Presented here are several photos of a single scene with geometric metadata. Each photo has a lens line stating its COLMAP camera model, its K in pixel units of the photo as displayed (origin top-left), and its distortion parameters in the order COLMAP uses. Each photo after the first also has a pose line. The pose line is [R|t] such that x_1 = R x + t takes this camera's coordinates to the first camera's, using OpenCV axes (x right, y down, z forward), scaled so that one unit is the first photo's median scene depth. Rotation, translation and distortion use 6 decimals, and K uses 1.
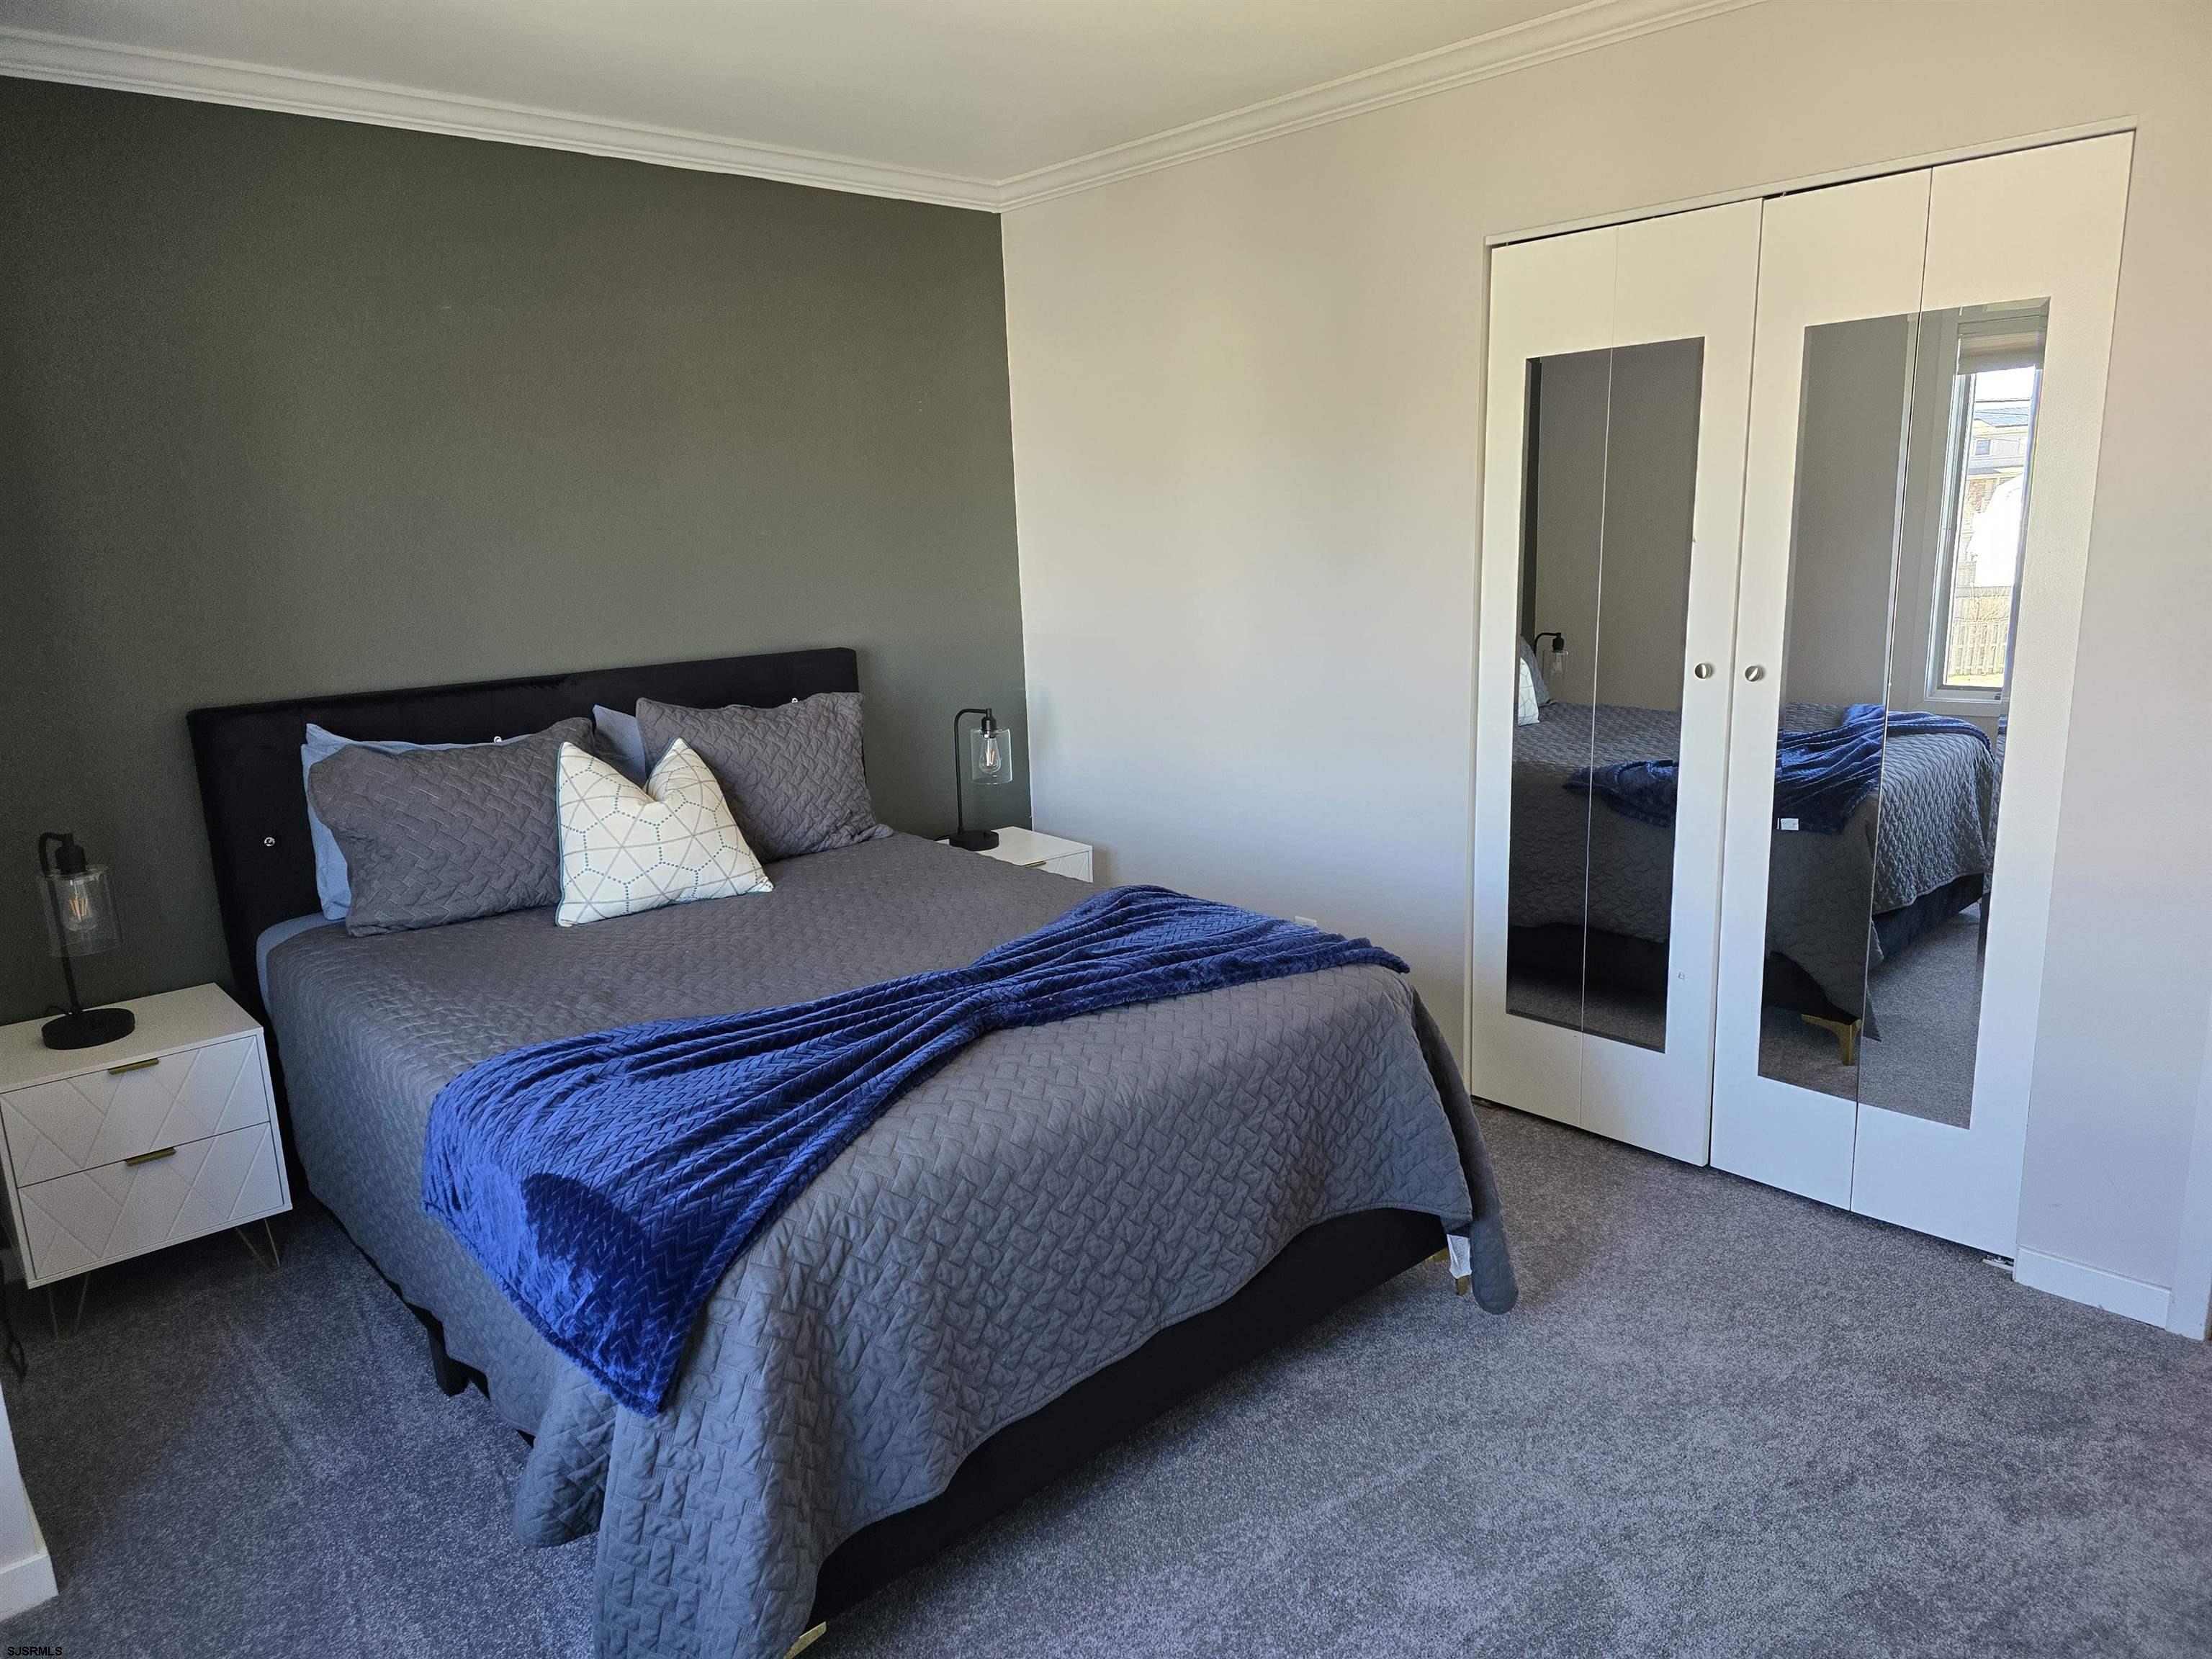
lens RADIAL K [[1471.2, 0, 1116.0], [0, 1471.2, 856.5], [0, 0, 1]] dist [0.071193, -0.076229]
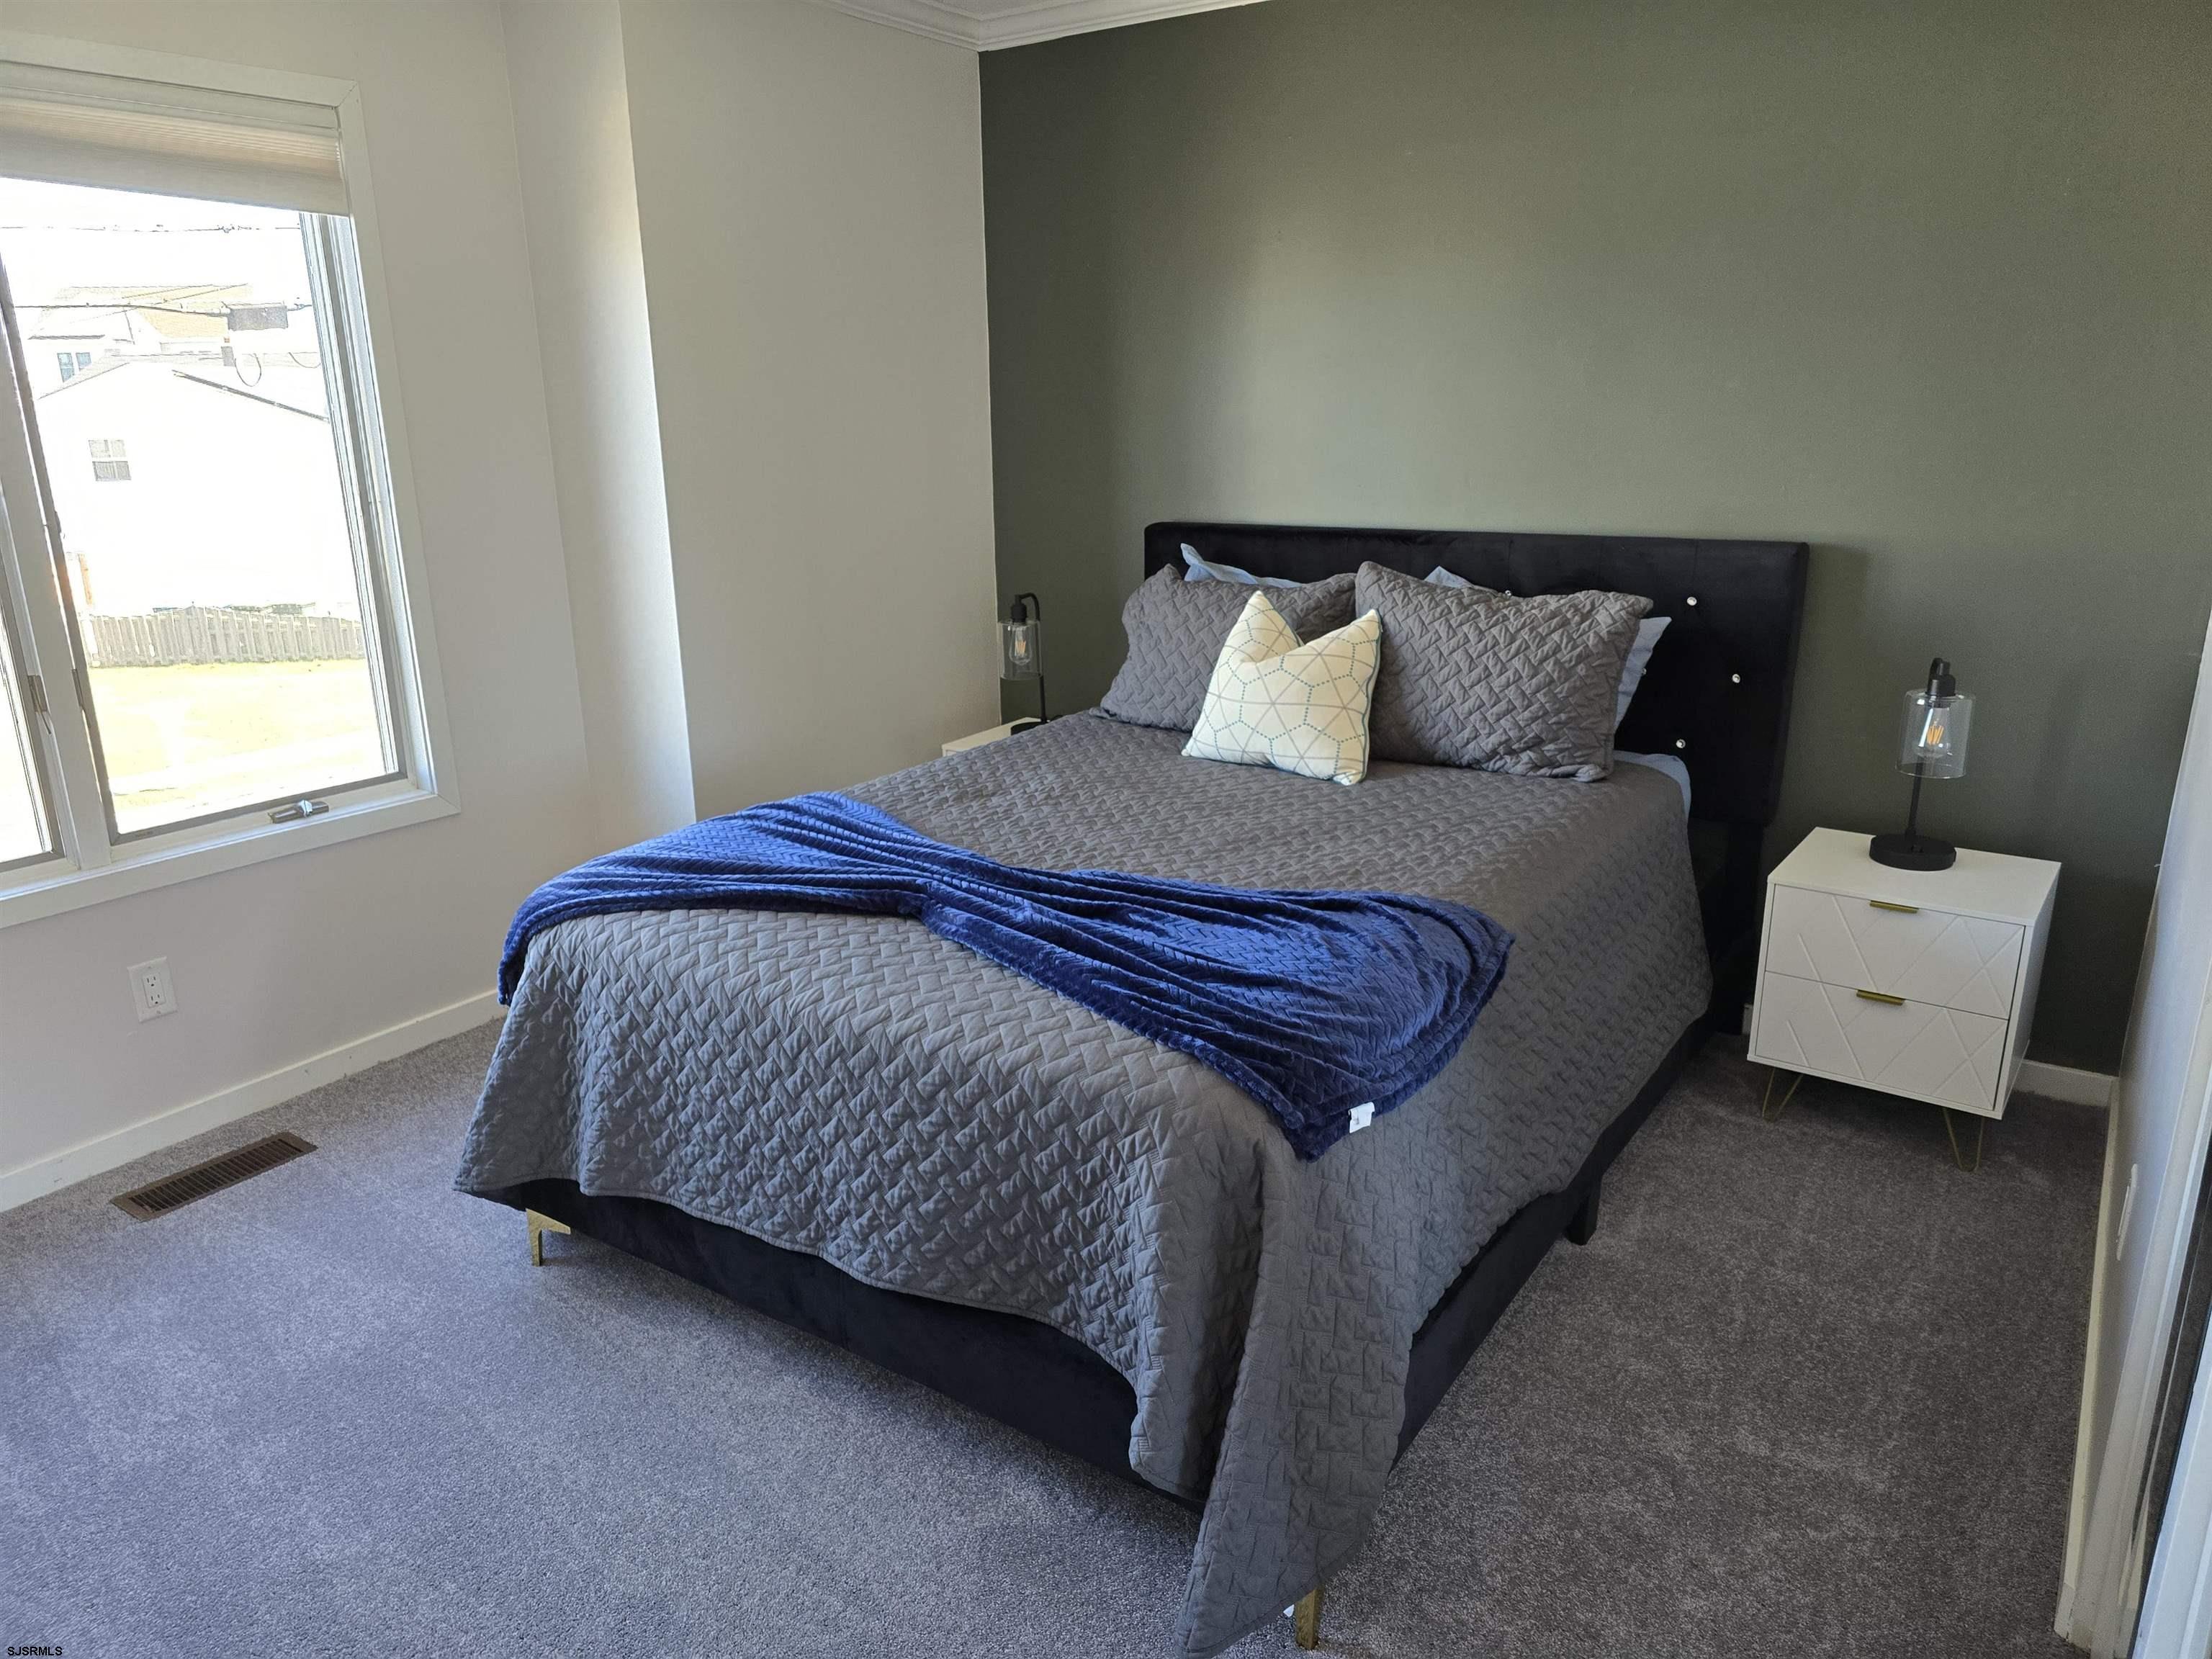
lens RADIAL K [[1471.2, 0, 1116.0], [0, 1471.2, 856.5], [0, 0, 1]] dist [0.071193, -0.076229]
pose [[0.222247, 0.317764, -0.921755, 0.650786], [-0.215167, 0.938075, 0.271511, -0.167677], [0.950952, 0.137989, 0.276856, 0.661268]]
